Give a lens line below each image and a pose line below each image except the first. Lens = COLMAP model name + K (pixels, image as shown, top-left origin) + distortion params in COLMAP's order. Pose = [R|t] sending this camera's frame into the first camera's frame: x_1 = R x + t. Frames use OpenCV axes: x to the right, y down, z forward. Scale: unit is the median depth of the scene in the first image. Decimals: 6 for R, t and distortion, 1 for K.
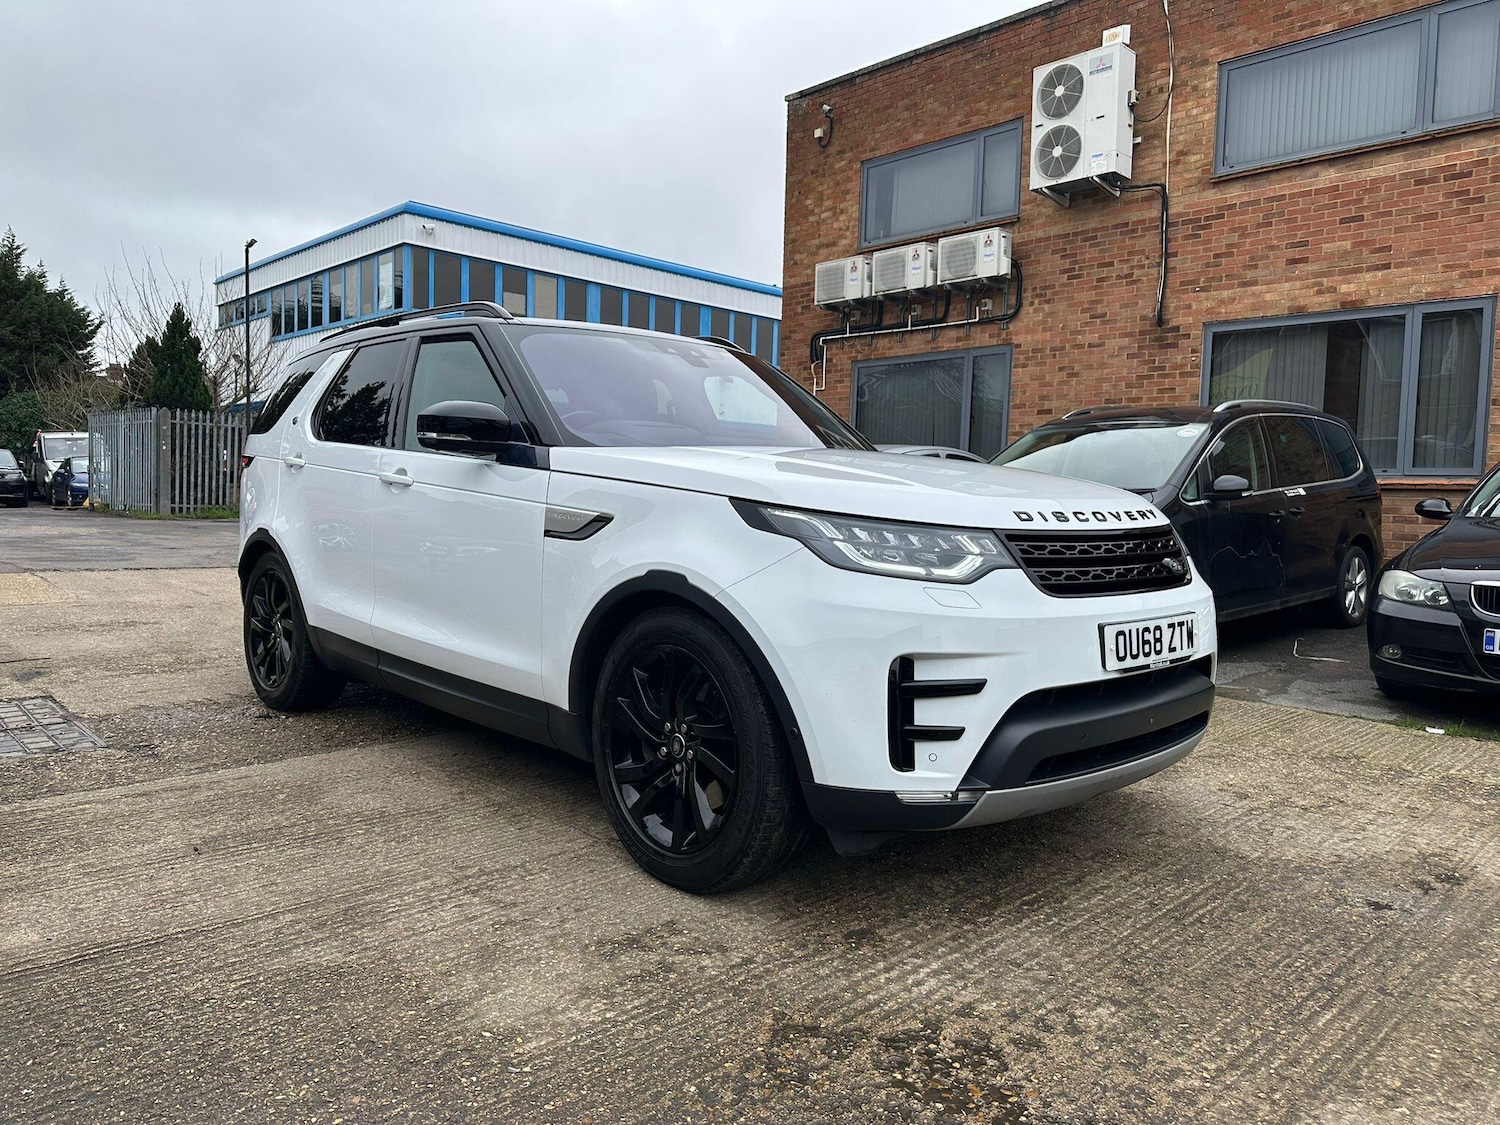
lens RADIAL K [[1055.9, 0, 738.9], [0, 1055.9, 554.5], [0, 0, 1]] dist [0.018623, -0.021929]
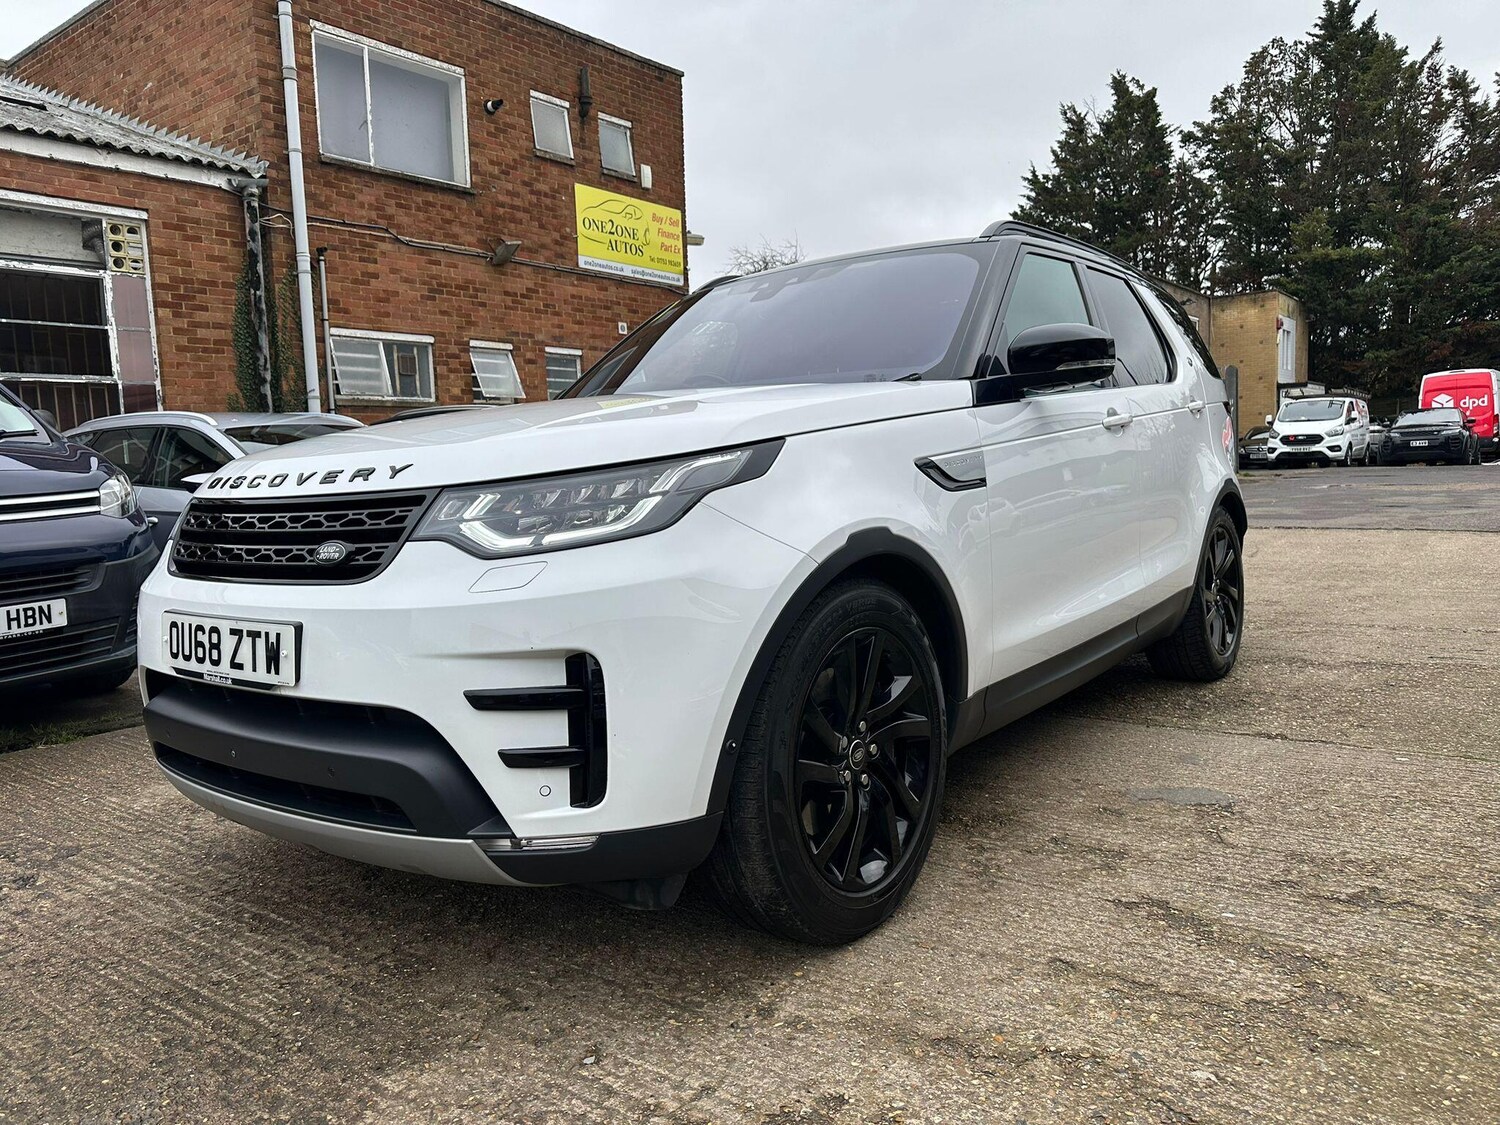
lens RADIAL K [[1062.0, 0, 751.9], [0, 1062.0, 560.5], [0, 0, 1]] dist [0.018151, -0.025912]
pose [[0.169973, 0.060047, -0.983618, 1.045228], [-0.012124, 0.998194, 0.058842, -0.024807], [0.985374, 0.001924, 0.170394, 1.085287]]
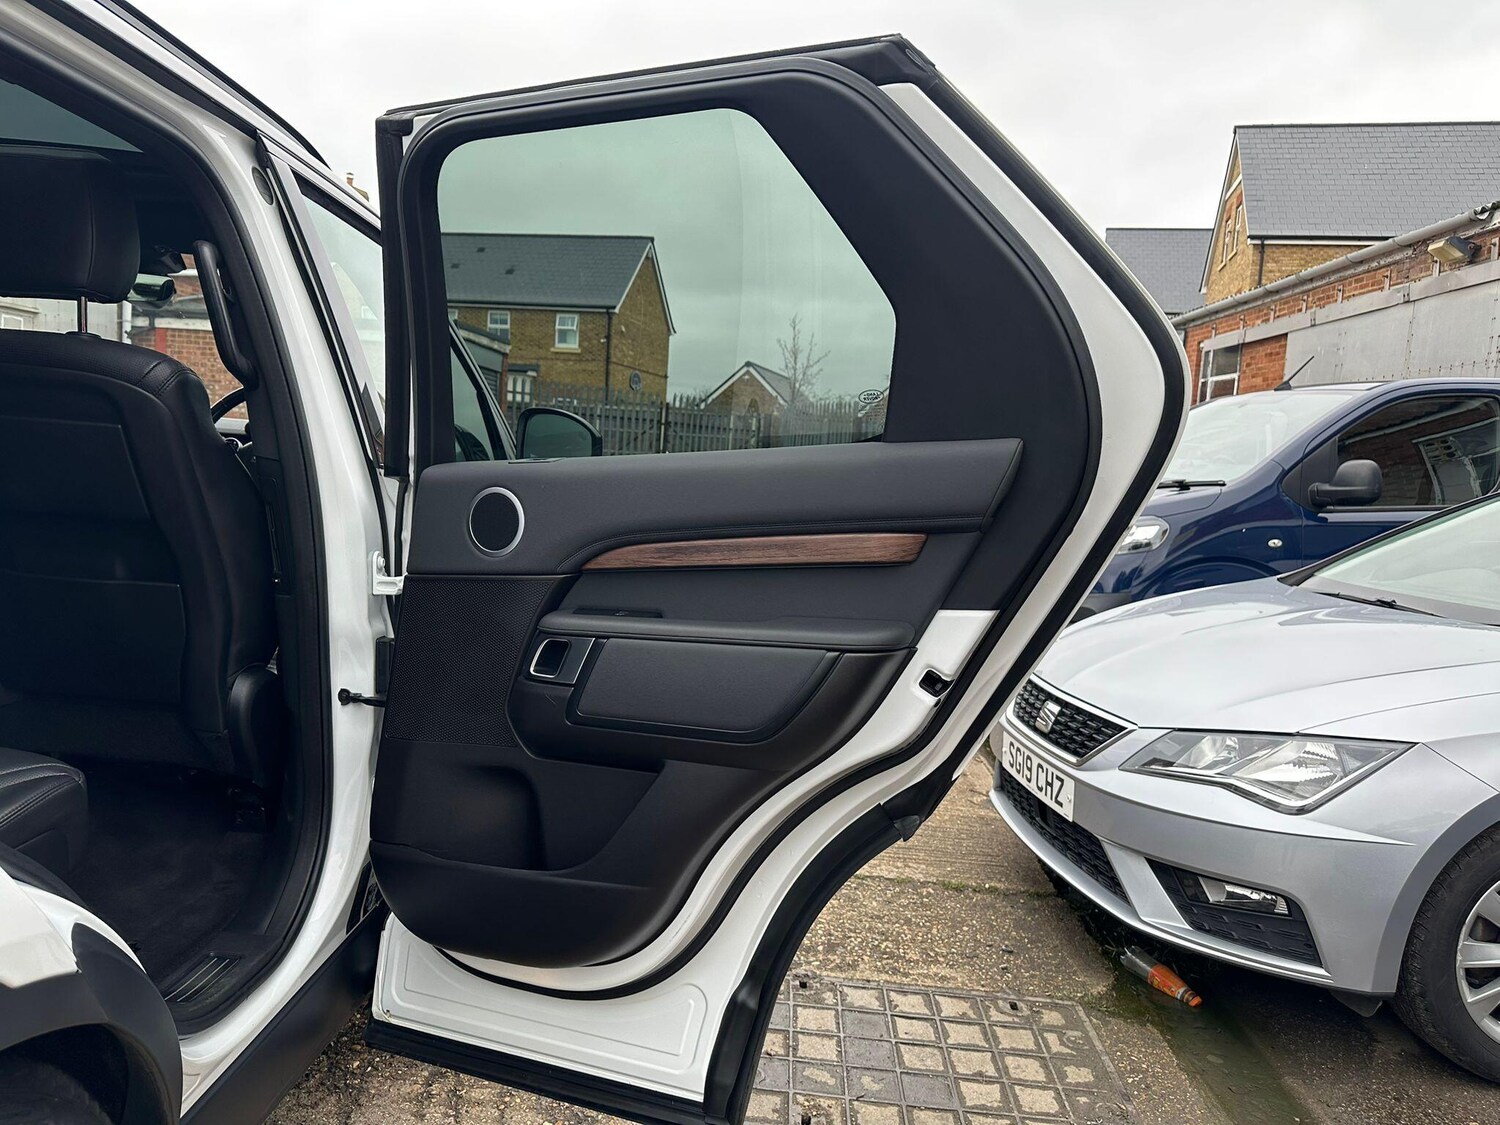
lens RADIAL K [[1062.0, 0, 751.8], [0, 1062.0, 579.2], [0, 0, 1]] dist [0.018151, -0.025912]
pose [[-0.710757, -0.154186, 0.686332, -1.314595], [-0.049668, 0.984247, 0.169678, -0.200714], [-0.701682, 0.086511, -0.707219, 1.868879]]
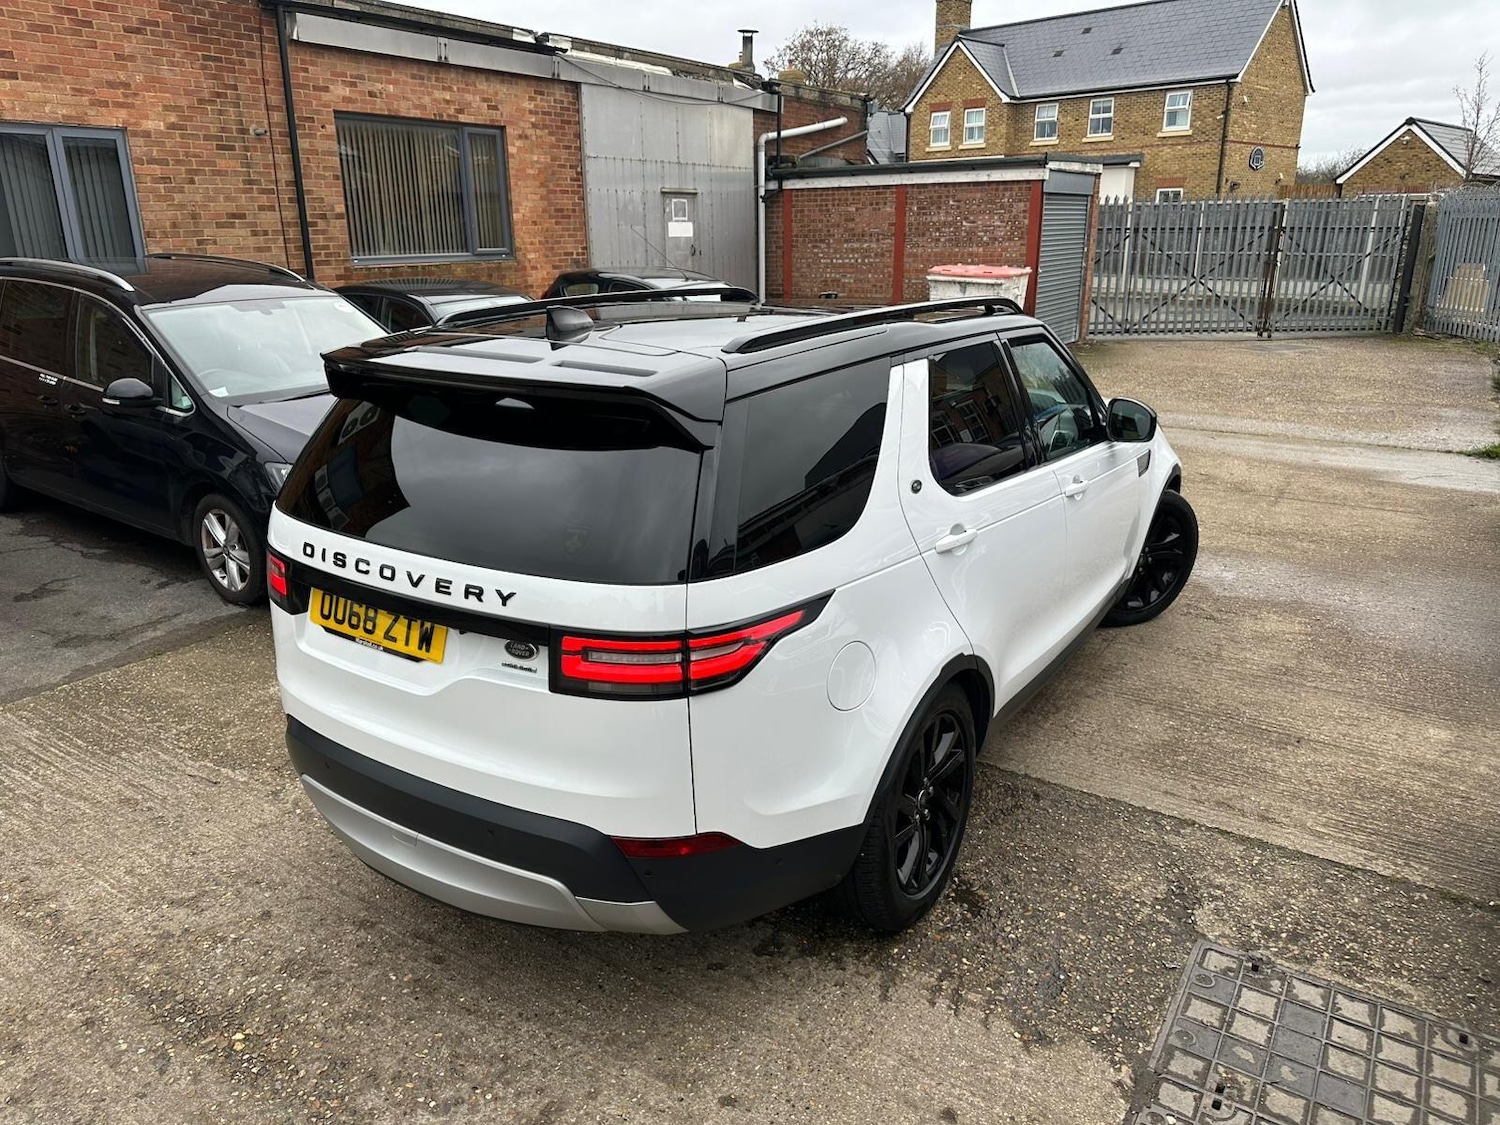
lens RADIAL K [[1062.0, 0, 746.8], [0, 1062.0, 559.4], [0, 0, 1]] dist [0.018151, -0.025912]
pose [[-0.252702, -0.316575, 0.914288, -1.479268], [0.056953, 0.938451, 0.340684, -0.459398], [-0.965866, 0.138163, -0.219119, 1.896849]]
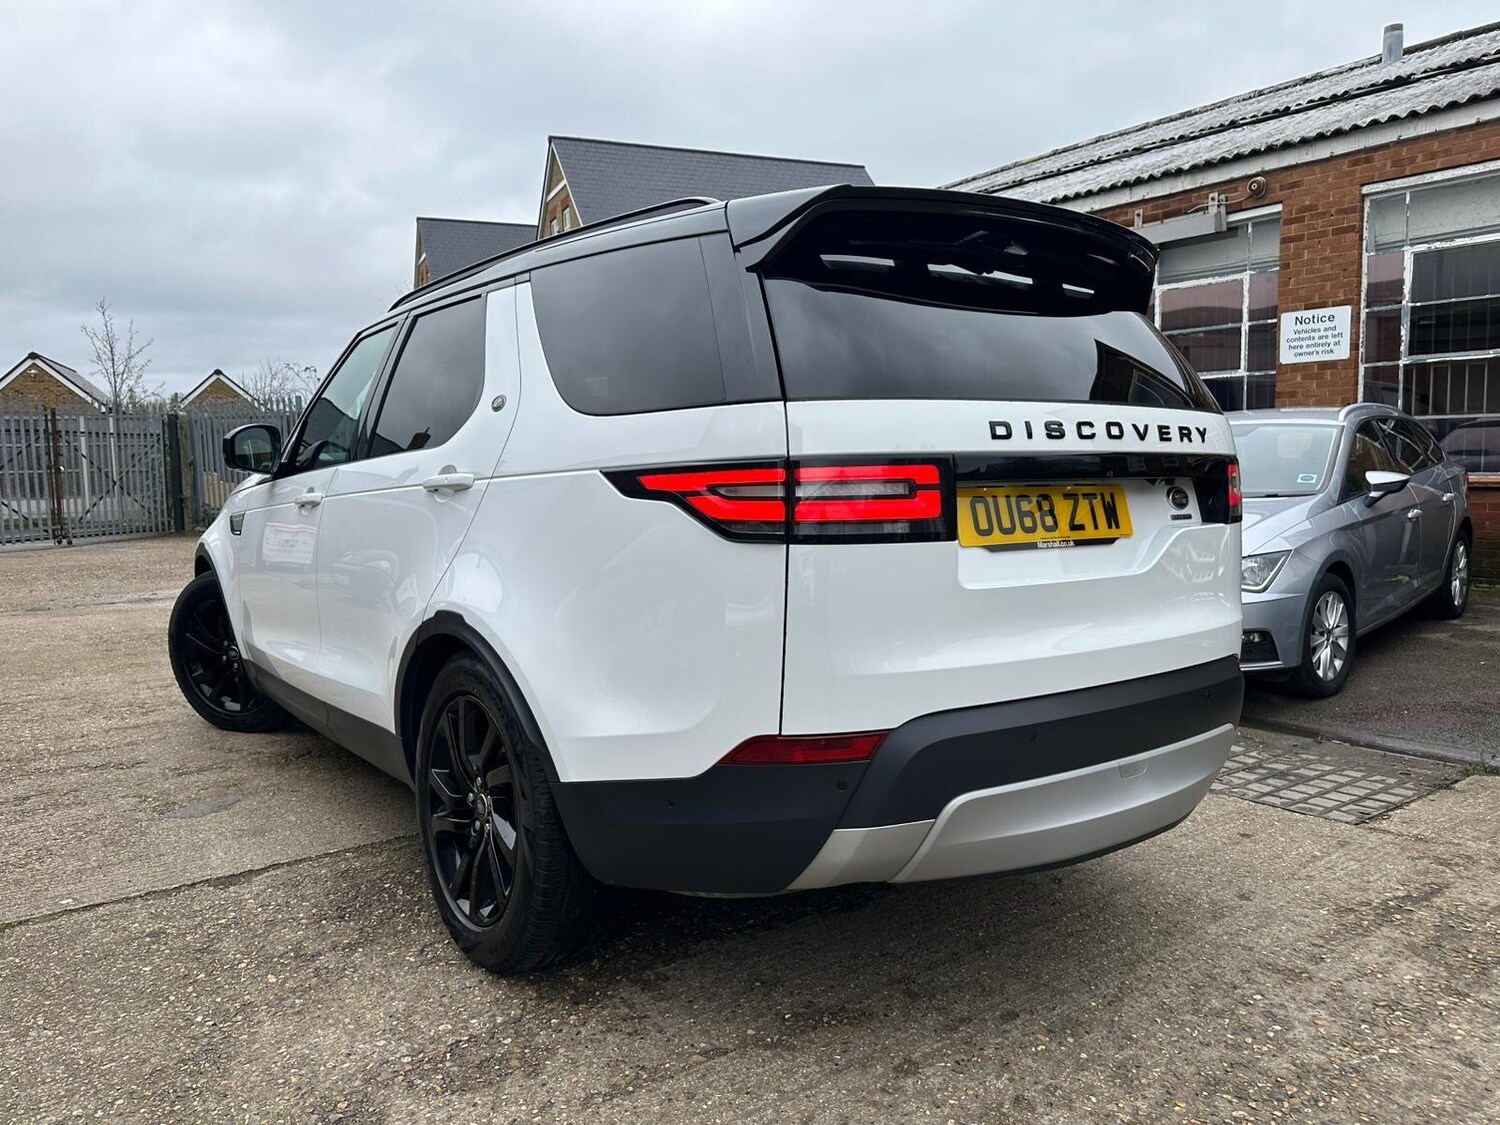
lens RADIAL K [[1062.0, 0, 742.5], [0, 1062.0, 567.8], [0, 0, 1]] dist [0.018151, -0.025912]
pose [[-0.993707, -0.019824, 0.110238, -0.534339], [-0.001812, 0.986929, 0.161148, -0.217976], [-0.111992, 0.159934, -0.980754, 2.680595]]
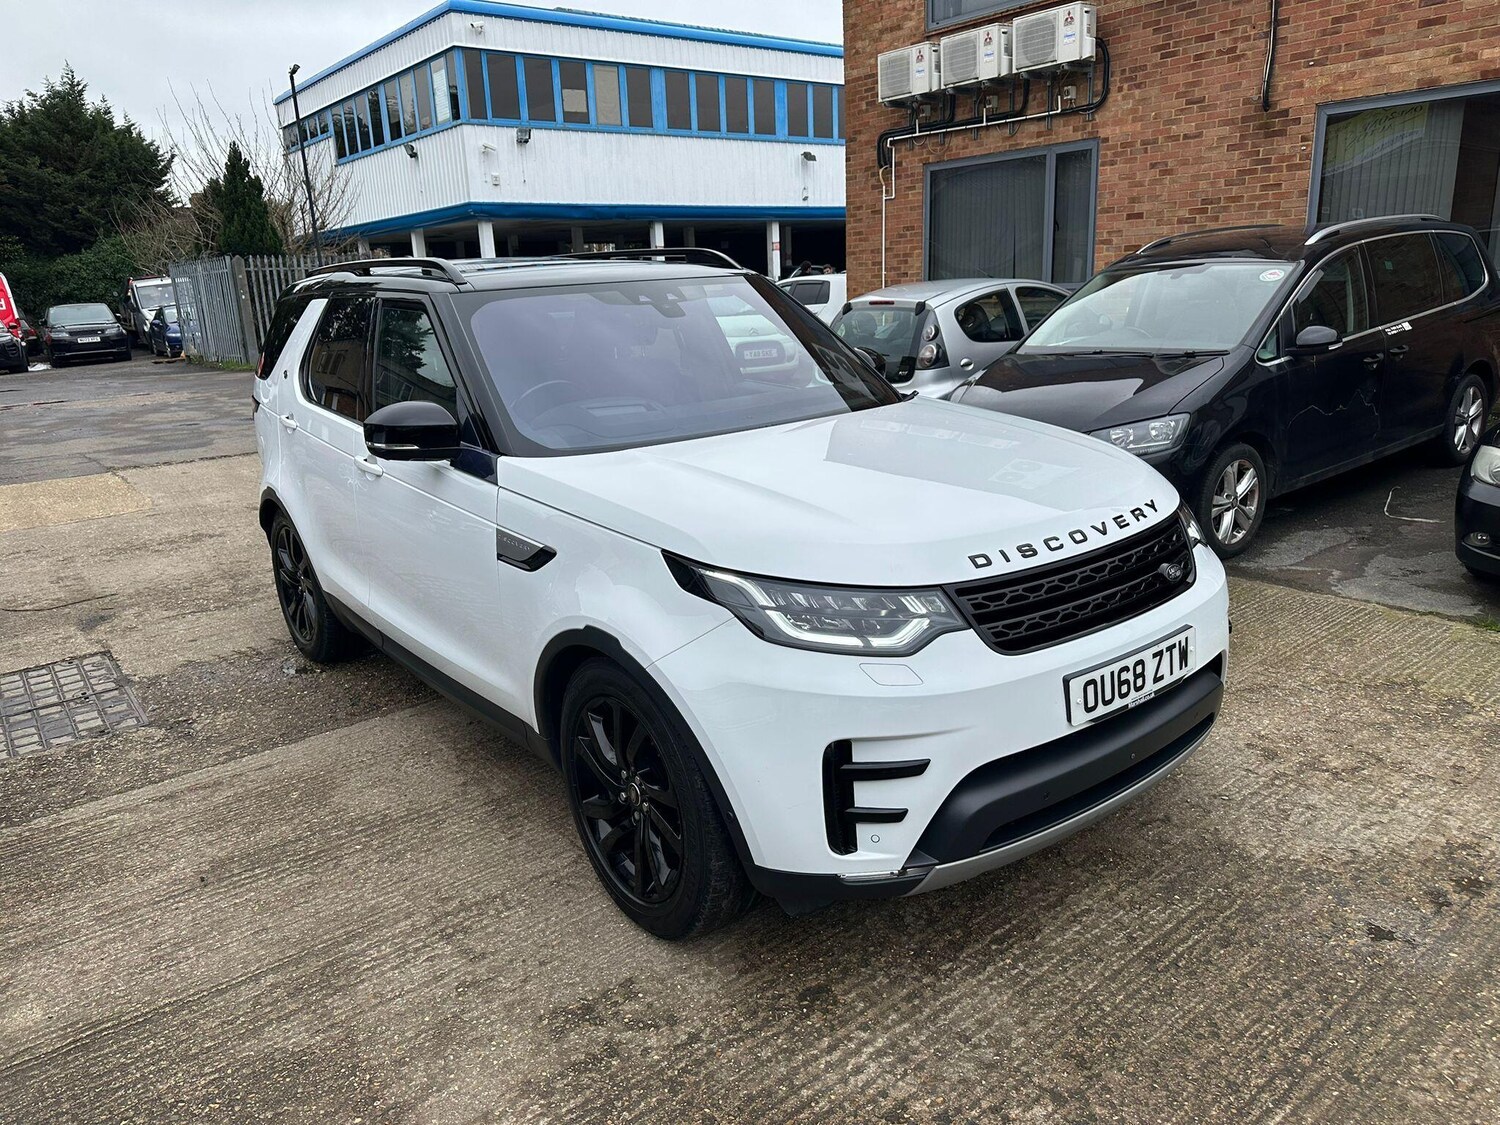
lens RADIAL K [[1055.9, 0, 744.1], [0, 1055.9, 568.8], [0, 0, 1]] dist [0.018623, -0.021929]
pose [[0.993651, -0.047324, -0.102071, 0.134655], [0.067845, 0.975759, 0.208065, -0.193154], [0.089750, -0.213669, 0.972775, 0.088510]]
